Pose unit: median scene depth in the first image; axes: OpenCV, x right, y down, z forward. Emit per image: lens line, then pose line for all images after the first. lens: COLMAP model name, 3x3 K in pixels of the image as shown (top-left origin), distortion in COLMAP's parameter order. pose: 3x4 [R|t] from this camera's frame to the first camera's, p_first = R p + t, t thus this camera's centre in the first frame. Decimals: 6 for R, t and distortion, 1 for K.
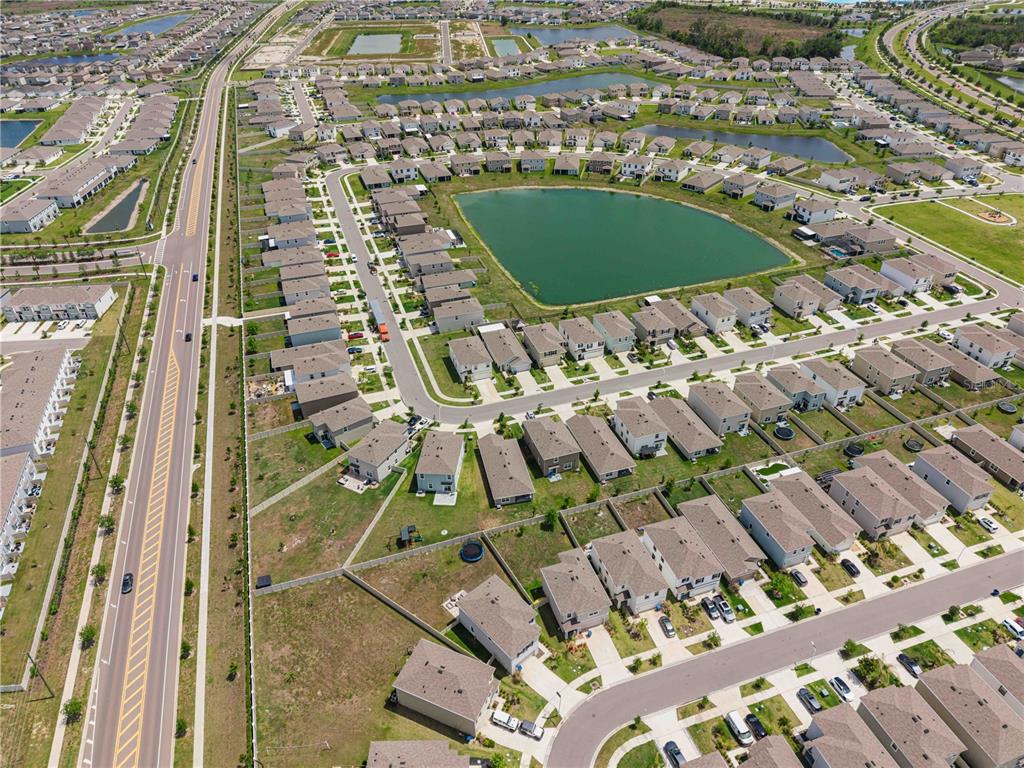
lens RADIAL K [[688.8, 0, 512.0], [0, 688.8, 384.0], [0, 0, 1]] dist [0.017453, -0.004272]
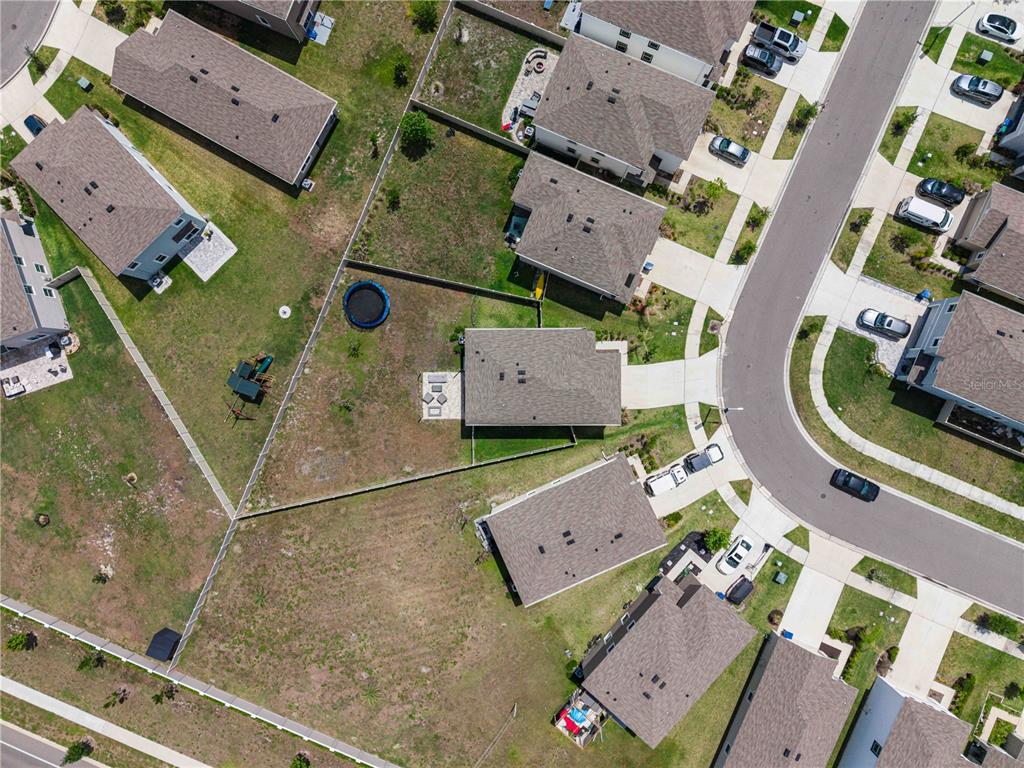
lens RADIAL K [[688.8, 0, 512.0], [0, 688.8, 384.0], [0, 0, 1]] dist [0.017453, -0.004272]
pose [[0.664100, -0.747611, -0.006982, -0.030449], [0.436293, 0.379940, 0.815655, -0.113329], [-0.607140, -0.544723, 0.578496, 0.699336]]
